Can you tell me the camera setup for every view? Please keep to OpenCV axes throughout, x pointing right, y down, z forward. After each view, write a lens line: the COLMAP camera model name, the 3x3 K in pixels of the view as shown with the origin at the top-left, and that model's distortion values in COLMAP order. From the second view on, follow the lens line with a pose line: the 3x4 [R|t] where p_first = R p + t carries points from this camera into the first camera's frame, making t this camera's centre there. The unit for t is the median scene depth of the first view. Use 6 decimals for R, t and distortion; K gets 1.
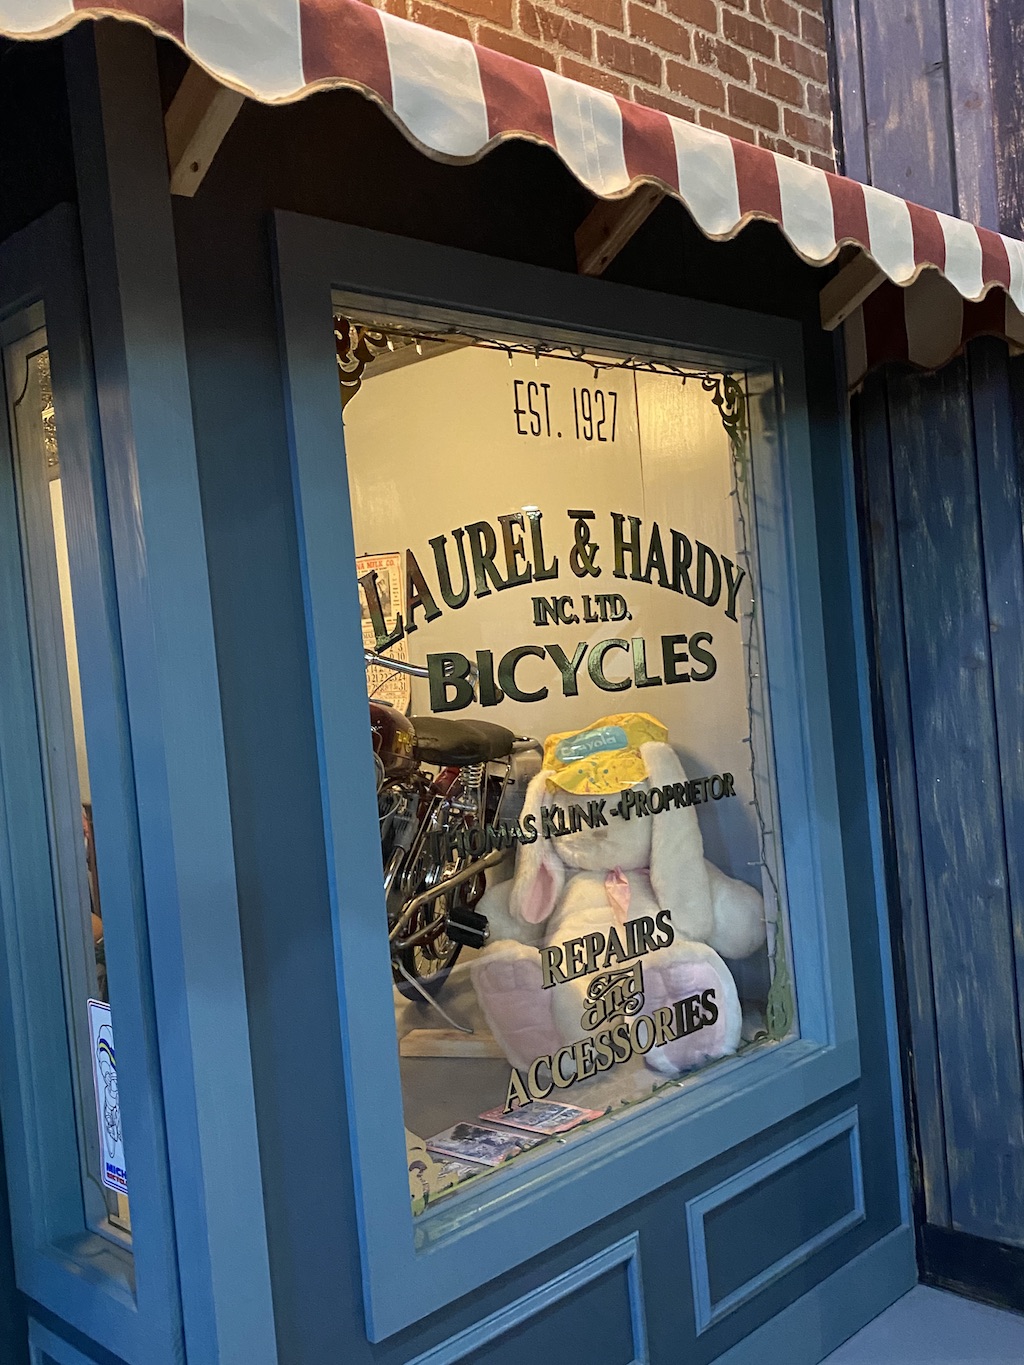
lens RADIAL K [[1289.9, 0, 512.0], [0, 1289.9, 682.5], [0, 0, 1]] dist [0.038524, -0.002265]
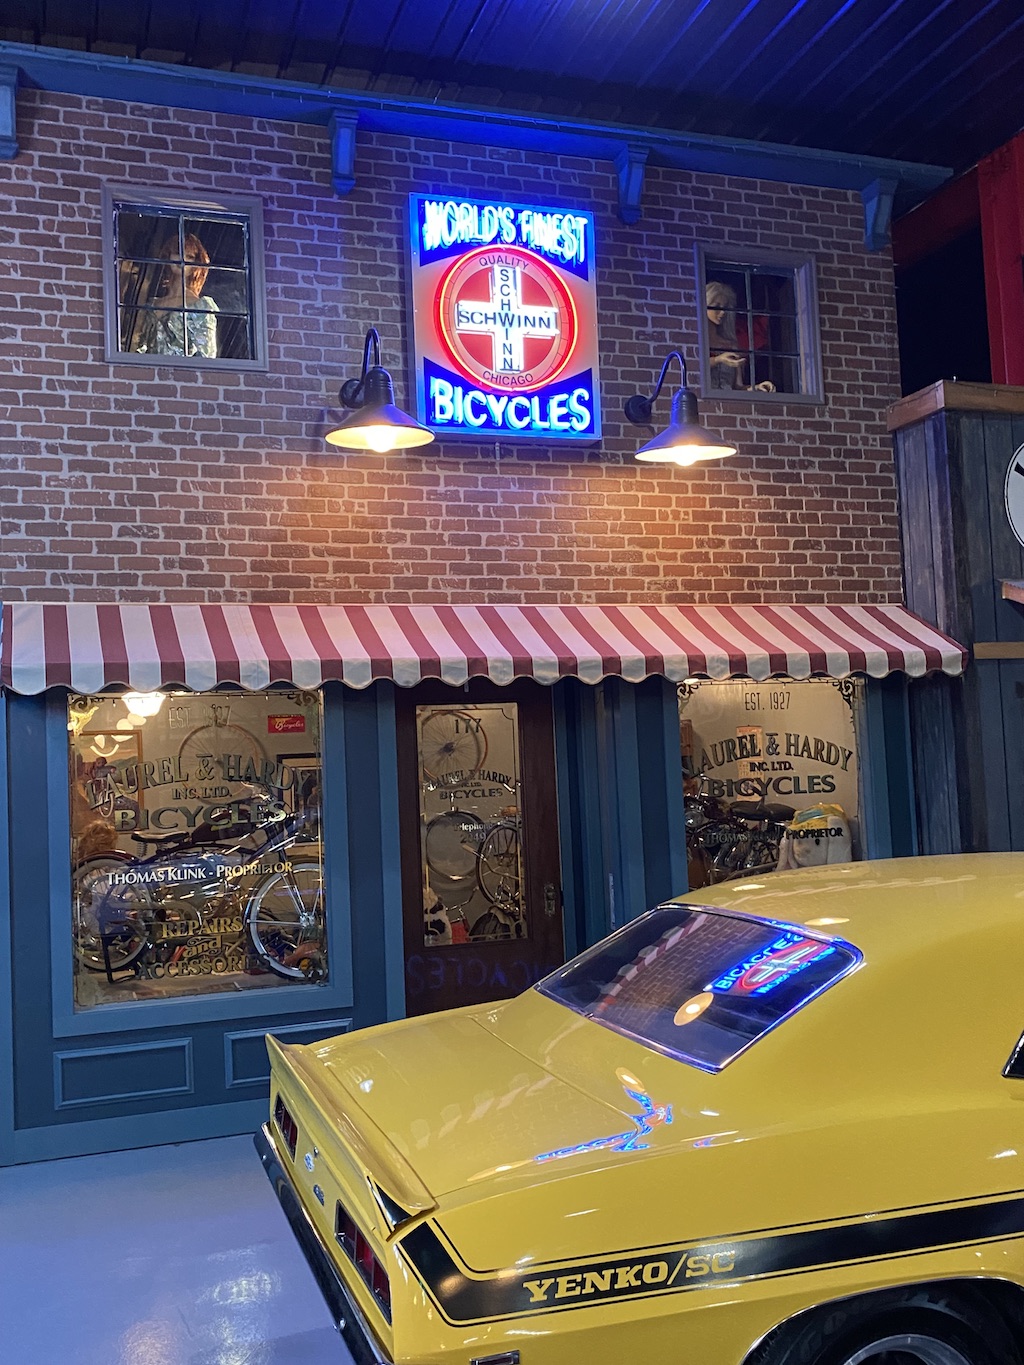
lens RADIAL K [[1289.9, 0, 512.0], [0, 1289.9, 682.5], [0, 0, 1]] dist [0.038524, -0.002265]
pose [[0.899907, 0.022755, -0.435487, 0.774508], [-0.049832, 0.997462, -0.050856, -0.064732], [0.433225, 0.067467, 0.898757, -1.868837]]
